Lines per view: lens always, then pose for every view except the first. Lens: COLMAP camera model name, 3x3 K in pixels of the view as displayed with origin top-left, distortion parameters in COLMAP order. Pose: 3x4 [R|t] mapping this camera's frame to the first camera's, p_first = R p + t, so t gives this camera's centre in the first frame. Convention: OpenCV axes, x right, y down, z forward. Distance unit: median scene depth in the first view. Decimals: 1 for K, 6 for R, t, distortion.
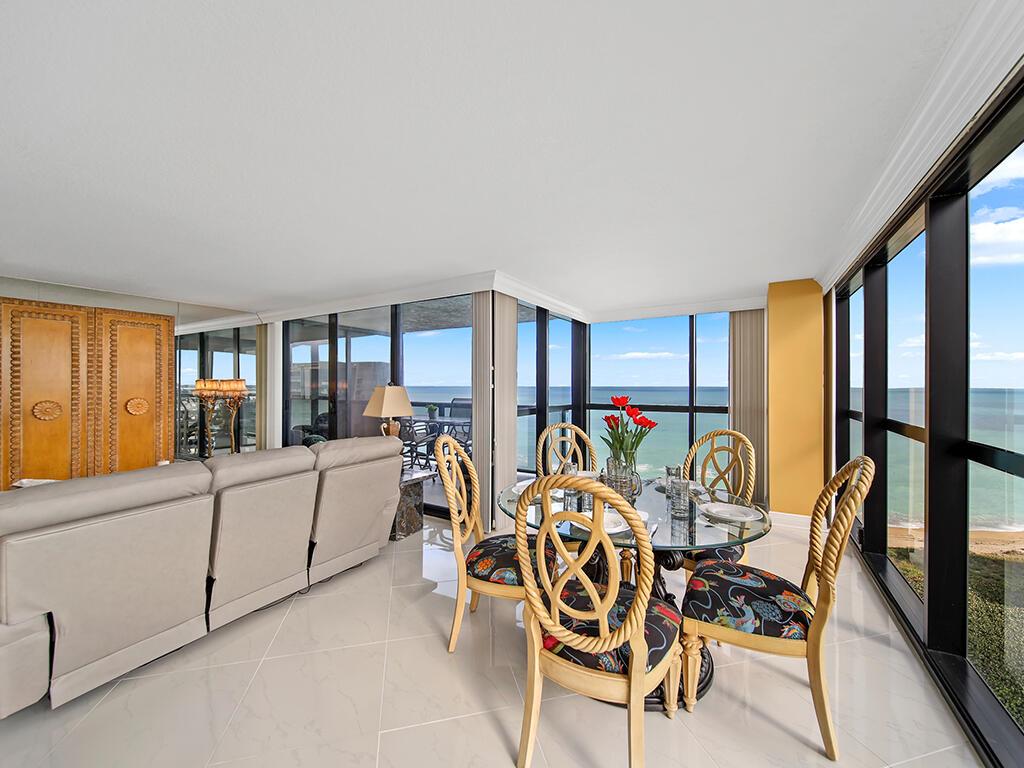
lens RADIAL K [[401.9, 0, 517.9], [0, 401.9, 385.8], [0, 0, 1]] dist [-0.000988, -0.000184]
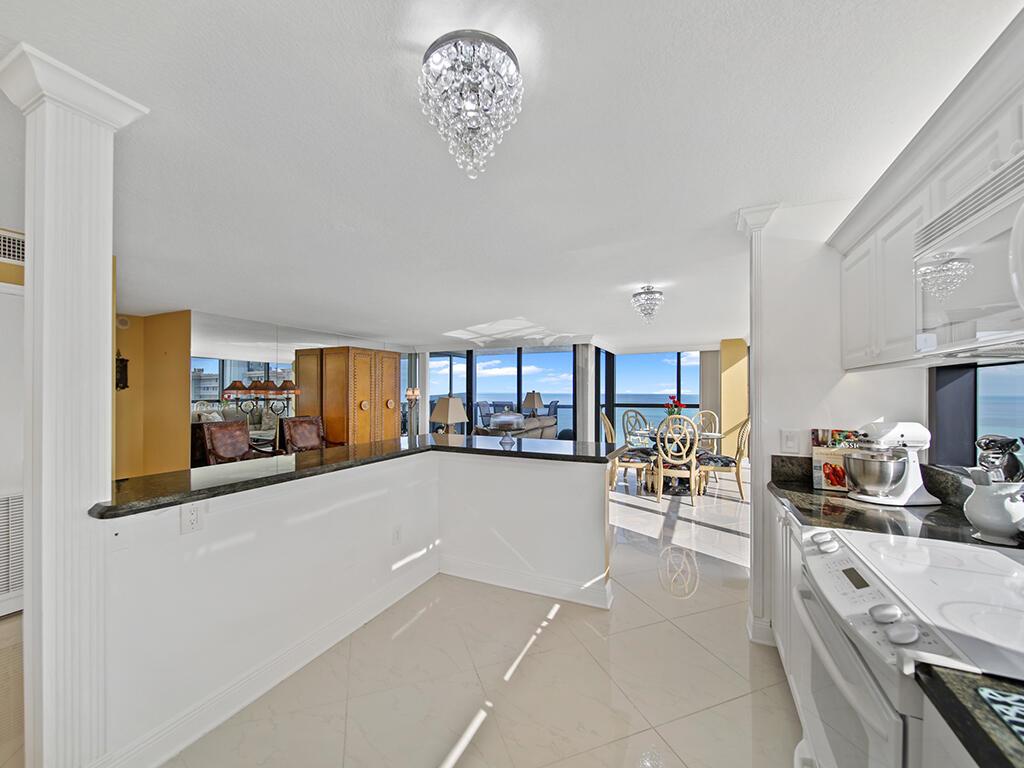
lens RADIAL K [[401.9, 0, 505.8], [0, 401.9, 392.9], [0, 0, 1]] dist [-0.000988, -0.000184]
pose [[0.996429, 0.004045, 0.084335, -1.224495], [-0.003790, 0.999988, -0.003185, 0.018818], [-0.084346, 0.002854, 0.996432, -1.803287]]
